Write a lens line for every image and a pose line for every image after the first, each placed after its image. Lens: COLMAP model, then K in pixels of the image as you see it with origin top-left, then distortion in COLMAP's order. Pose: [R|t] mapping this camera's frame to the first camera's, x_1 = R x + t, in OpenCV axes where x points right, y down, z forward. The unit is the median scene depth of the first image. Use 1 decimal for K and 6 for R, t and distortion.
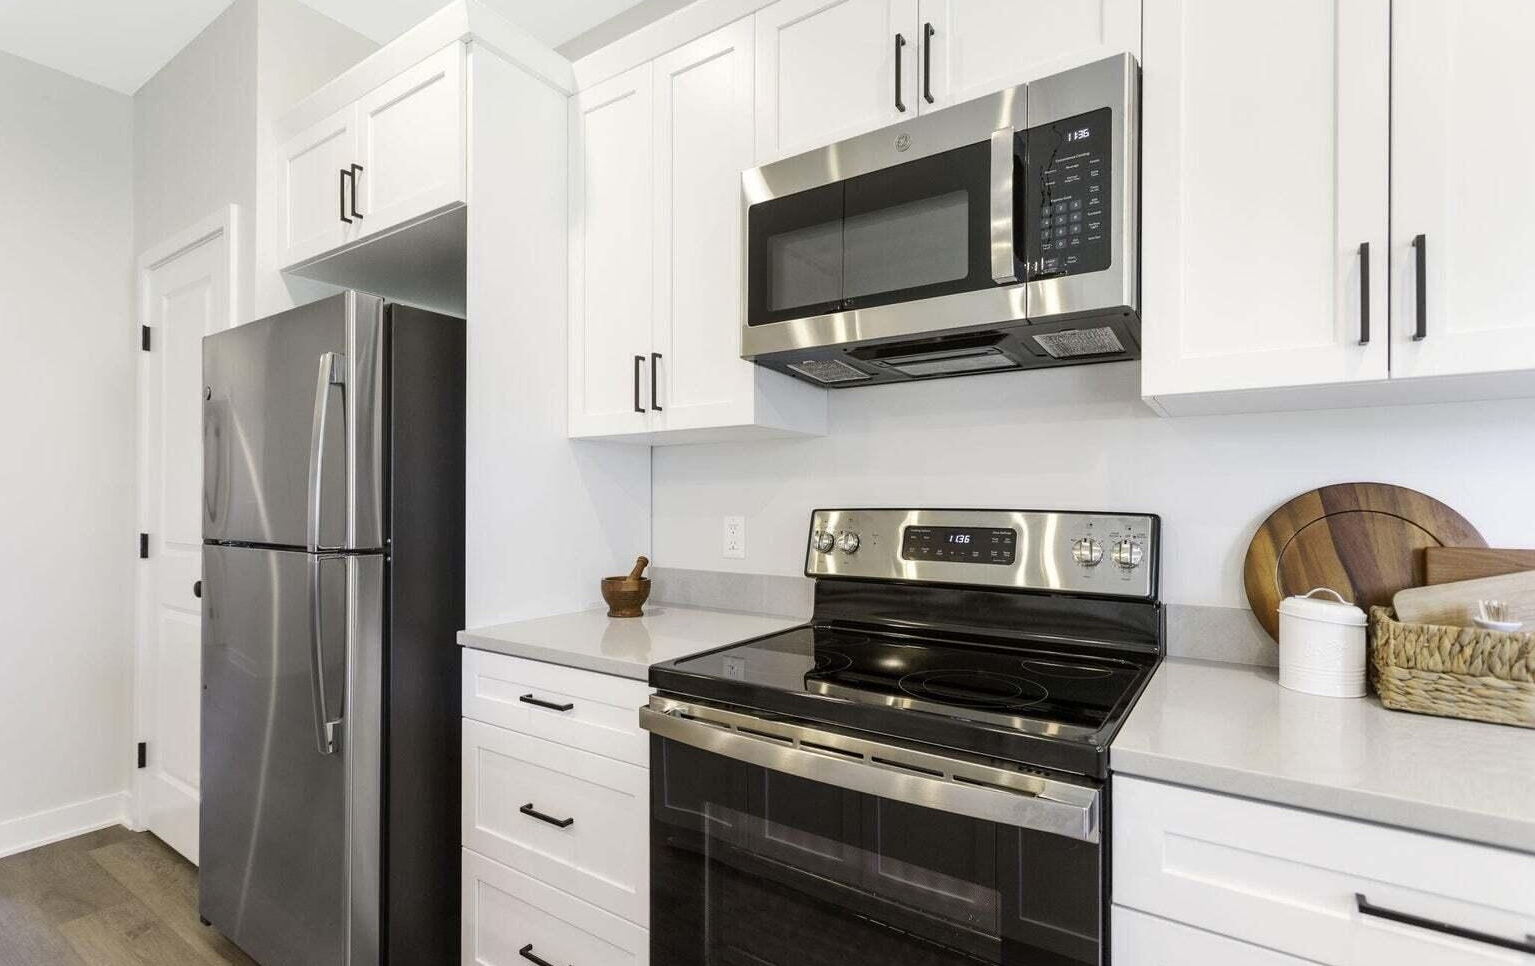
lens RADIAL K [[730.2, 0, 770.2], [0, 730.2, 487.7], [0, 0, 1]] dist [-0.002326, -0.000265]
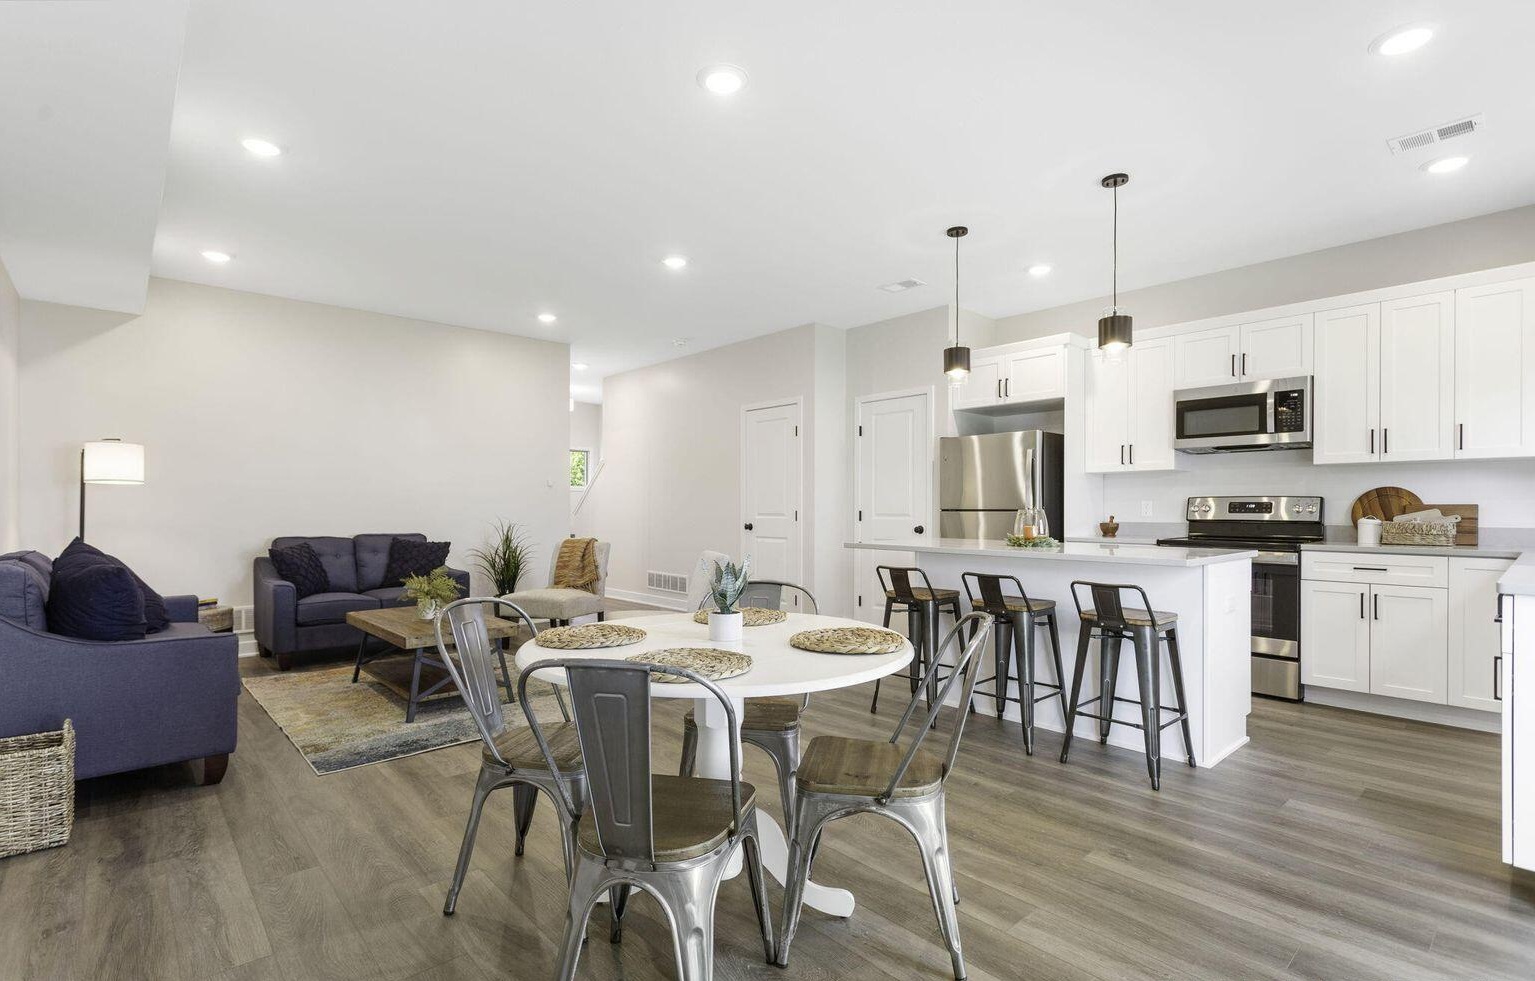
lens RADIAL K [[725.0, 0, 763.0], [0, 725.0, 501.5], [0, 0, 1]] dist [0.005125, 0.001225]
pose [[0.970755, -0.000813, -0.240070, -1.223936], [0.001947, 0.999988, 0.004488, 0.041993], [0.240064, -0.004824, 0.970745, -3.023885]]
